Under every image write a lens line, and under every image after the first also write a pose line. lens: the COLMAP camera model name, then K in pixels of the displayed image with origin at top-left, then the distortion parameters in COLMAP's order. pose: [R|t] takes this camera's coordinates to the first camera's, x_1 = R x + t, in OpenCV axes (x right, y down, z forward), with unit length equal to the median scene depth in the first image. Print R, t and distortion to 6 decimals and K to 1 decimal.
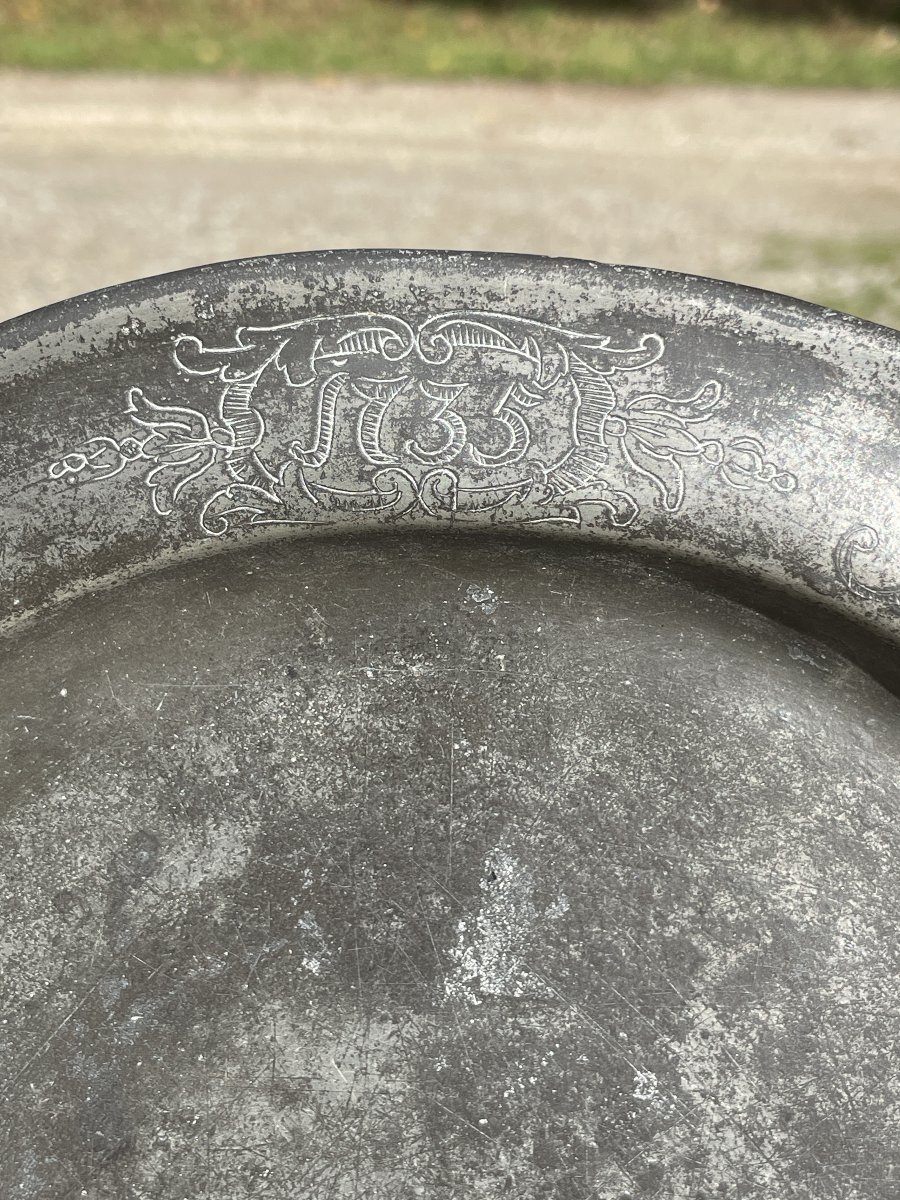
lens RADIAL K [[1836.6, 0, 458.0], [0, 1836.6, 496.5], [0, 0, 1]] dist [0.156228, -0.474488]
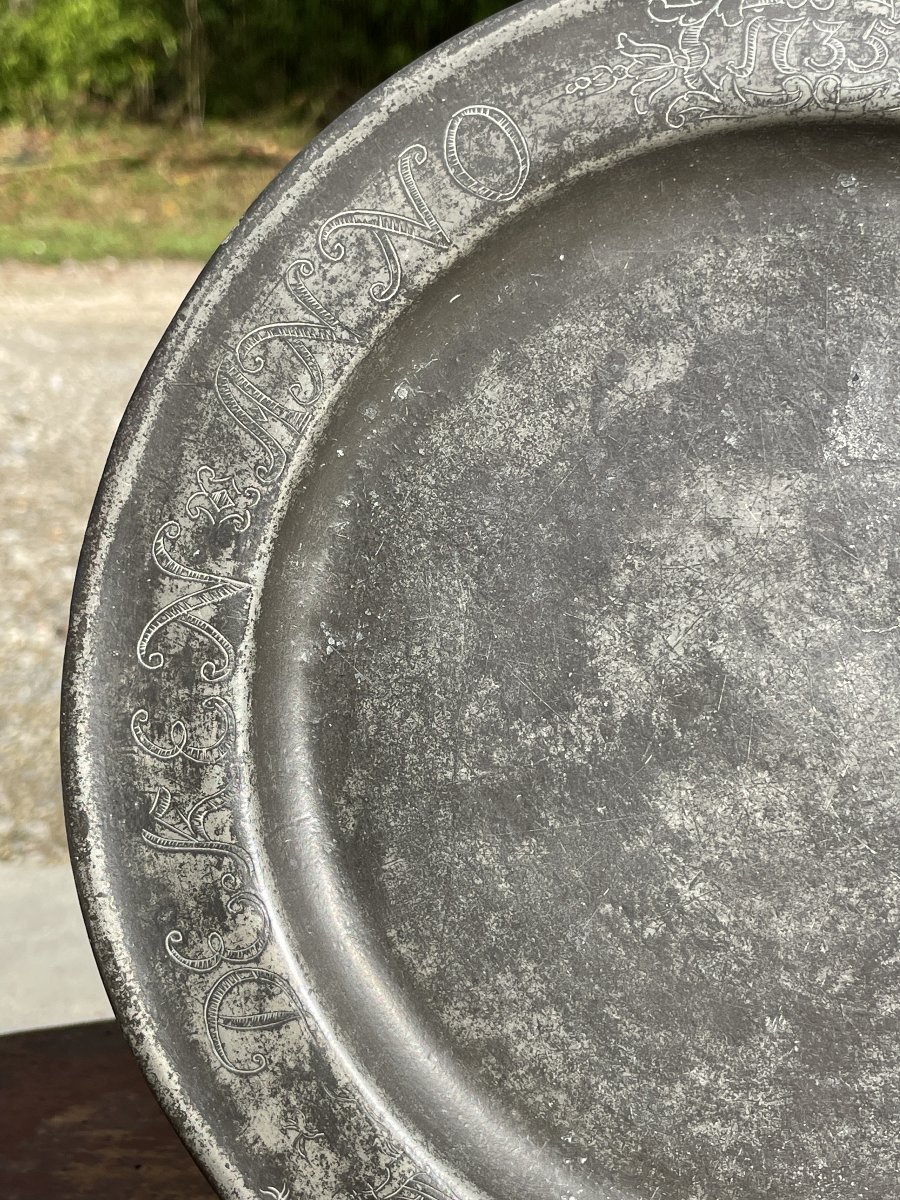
lens RADIAL K [[1812.1, 0, 478.1], [0, 1812.1, 502.2], [0, 0, 1]] dist [0.152209, -0.470476]
pose [[0.998599, -0.009771, -0.052002, -0.207496], [0.004733, 0.995357, -0.096133, 0.445265], [0.052700, 0.095752, 0.994009, -0.441657]]
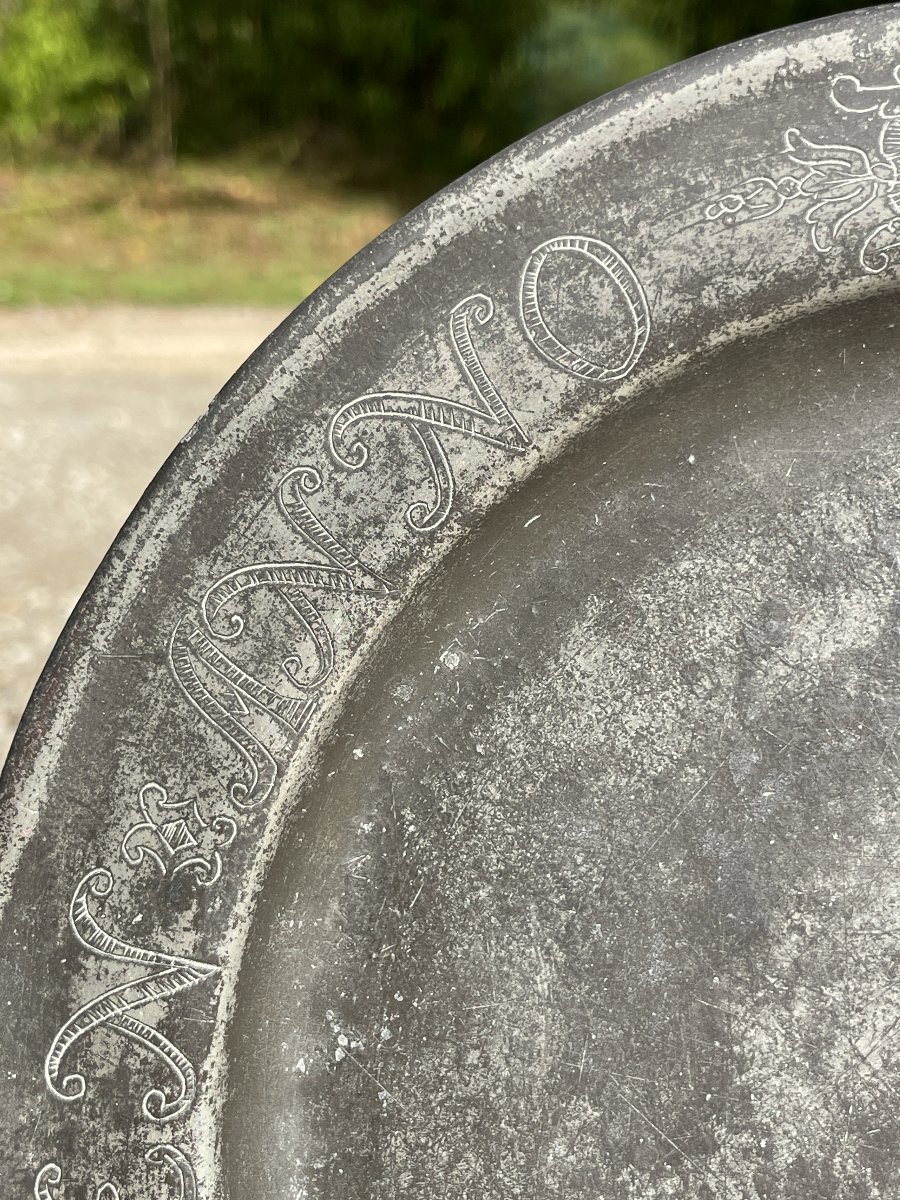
lens RADIAL K [[1840.9, 0, 479.8], [0, 1840.9, 522.6], [0, 0, 1]] dist [0.154352, -0.502574]
pose [[0.999317, -0.008027, -0.036082, -0.293080], [0.003955, 0.993750, -0.111562, 0.251597], [0.036752, 0.111343, 0.993102, 0.014936]]
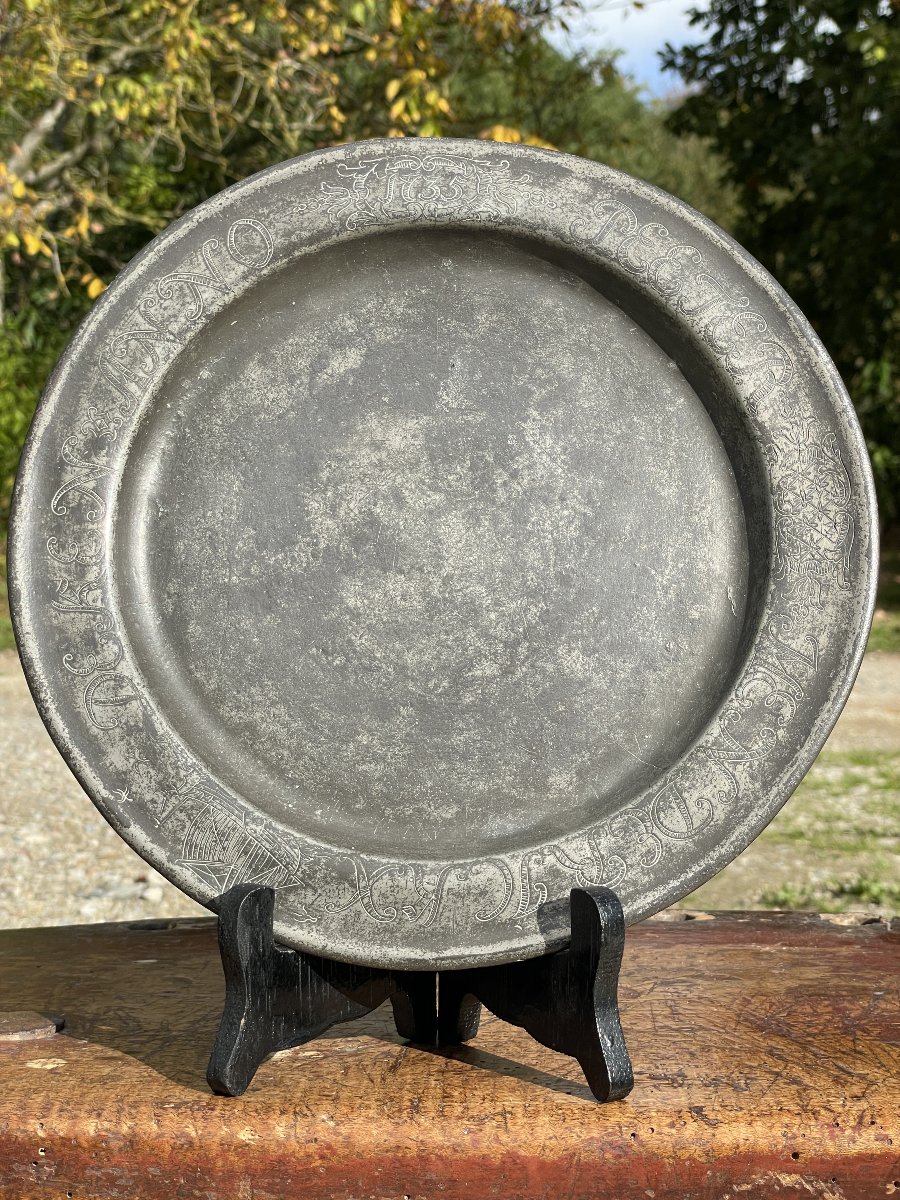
lens RADIAL K [[1817.0, 0, 453.5], [0, 1817.0, 601.6], [0, 0, 1]] dist [-0.000717, 0.979970]
pose [[0.999765, -0.016396, -0.014211, 0.051631], [0.012118, 0.965229, -0.261125, 1.232809], [0.017998, 0.260891, 0.965200, -1.459144]]
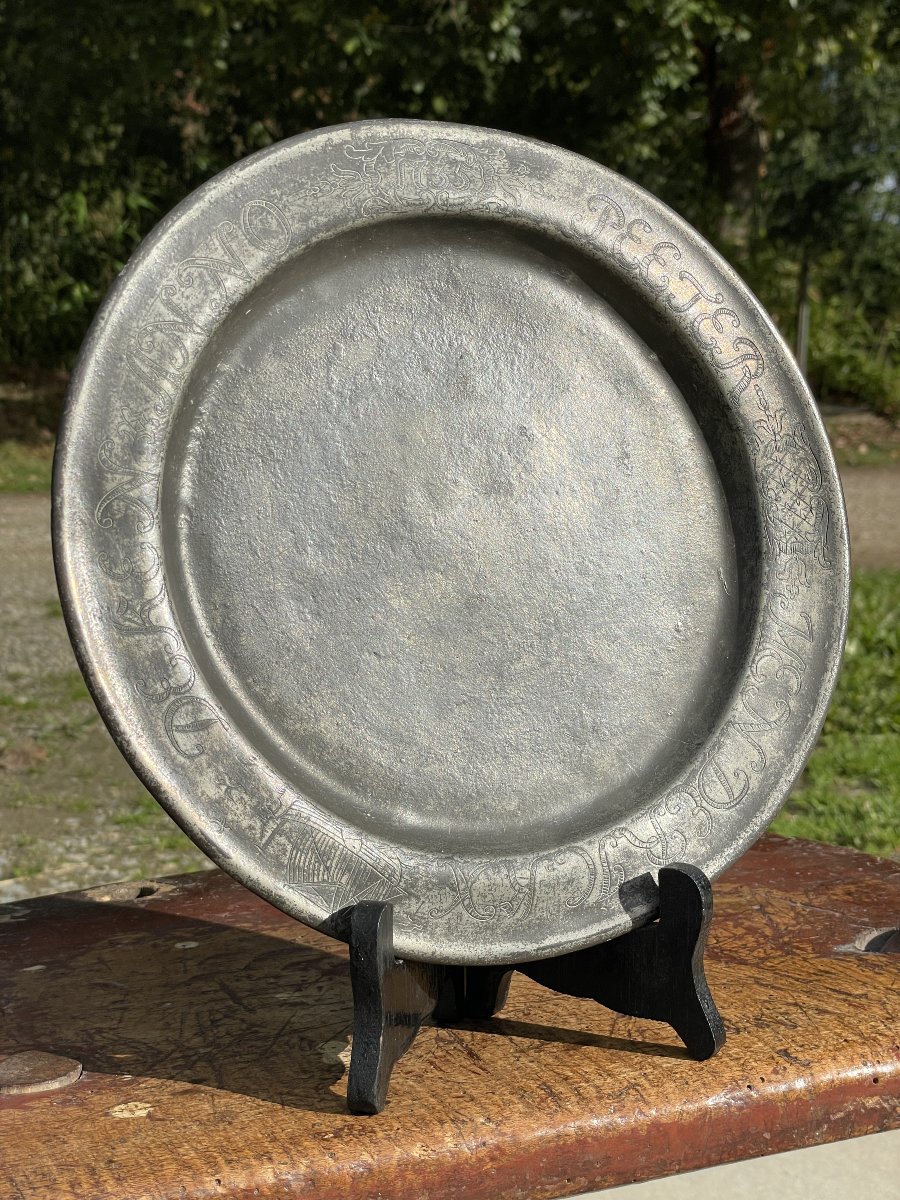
lens RADIAL K [[1817.0, 0, 453.5], [0, 1817.0, 601.6], [0, 0, 1]] dist [-0.000717, 0.979970]
pose [[0.908480, -0.074660, 0.411205, -1.106858], [0.142544, 0.980270, -0.136941, 0.918210], [-0.392868, 0.183023, 0.901198, -1.306671]]
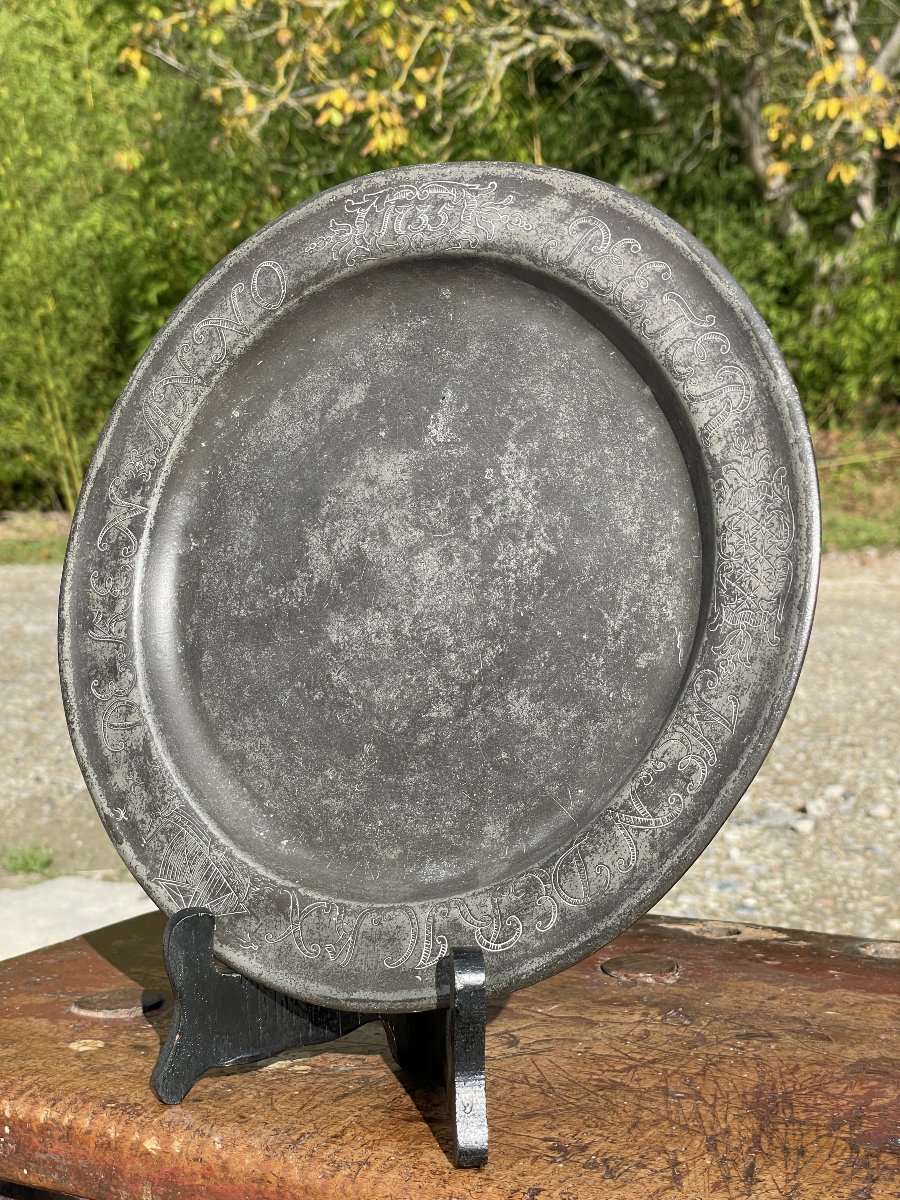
lens RADIAL K [[1817.0, 0, 453.5], [0, 1817.0, 601.6], [0, 0, 1]] dist [-0.000717, 0.979970]
pose [[0.878854, 0.005368, -0.477061, 1.278234], [-0.104372, 0.977878, -0.181274, 0.966193], [0.465534, 0.209105, 0.859972, -1.166957]]
